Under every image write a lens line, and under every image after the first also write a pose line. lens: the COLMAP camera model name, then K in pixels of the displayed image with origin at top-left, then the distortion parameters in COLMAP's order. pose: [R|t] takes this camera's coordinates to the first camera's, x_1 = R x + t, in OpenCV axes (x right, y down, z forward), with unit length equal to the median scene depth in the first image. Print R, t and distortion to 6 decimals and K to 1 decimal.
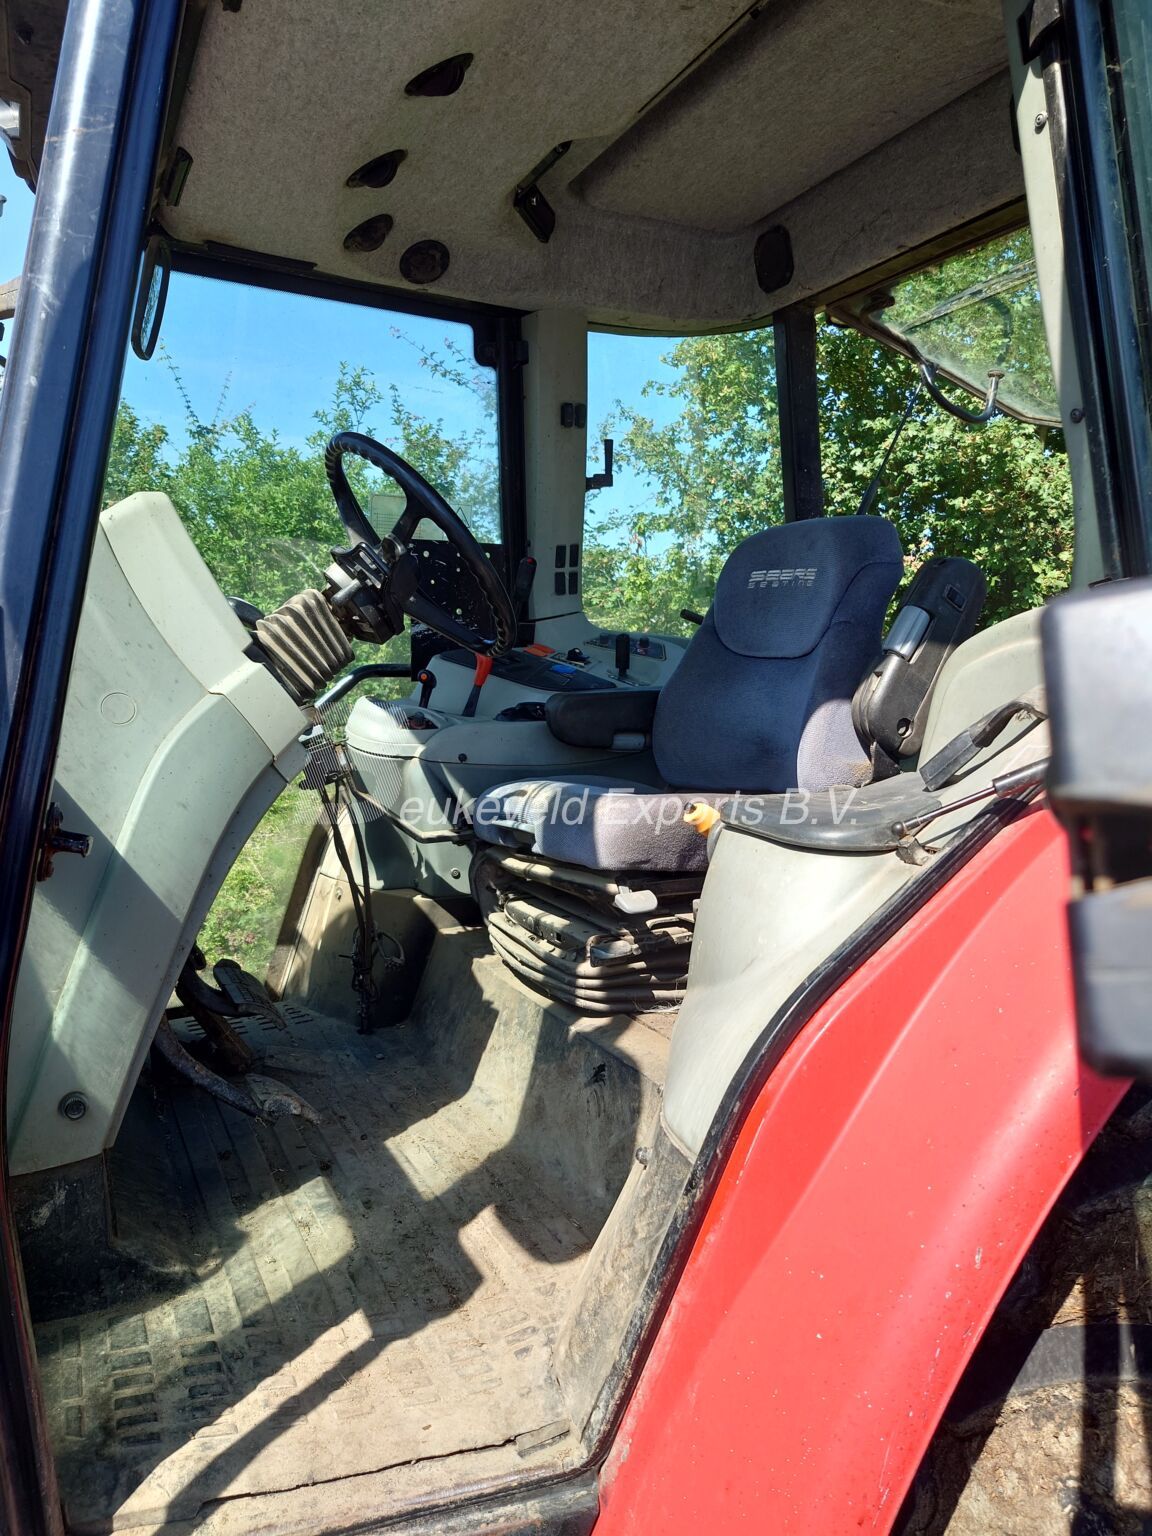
lens RADIAL K [[1253.7, 0, 576.0], [0, 1253.7, 768.0], [0, 0, 1]] dist [-0.095726, -0.000591]
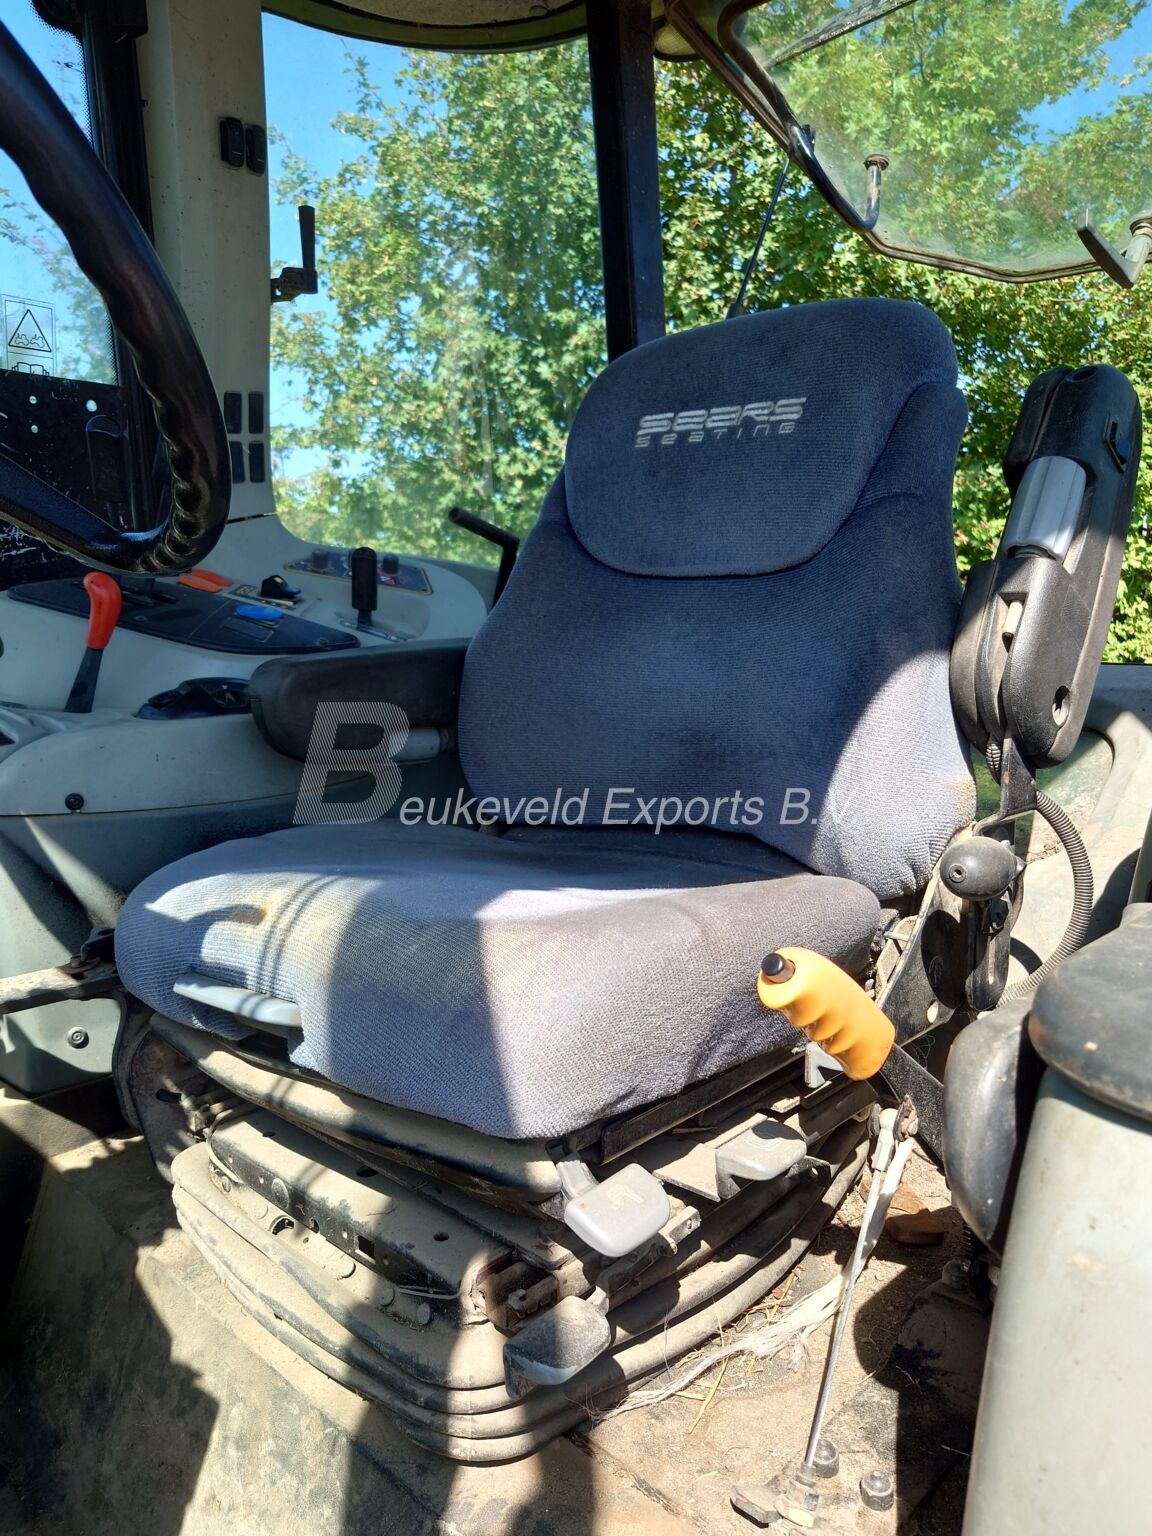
lens RADIAL K [[1247.8, 0, 658.5], [0, 1247.8, 767.8], [0, 0, 1]] dist [-0.012617, 0.003206]
pose [[0.934947, -0.070884, 0.347634, -0.045712], [0.055697, 0.997013, 0.053500, -0.034070], [-0.350388, -0.030657, 0.936103, 0.471075]]
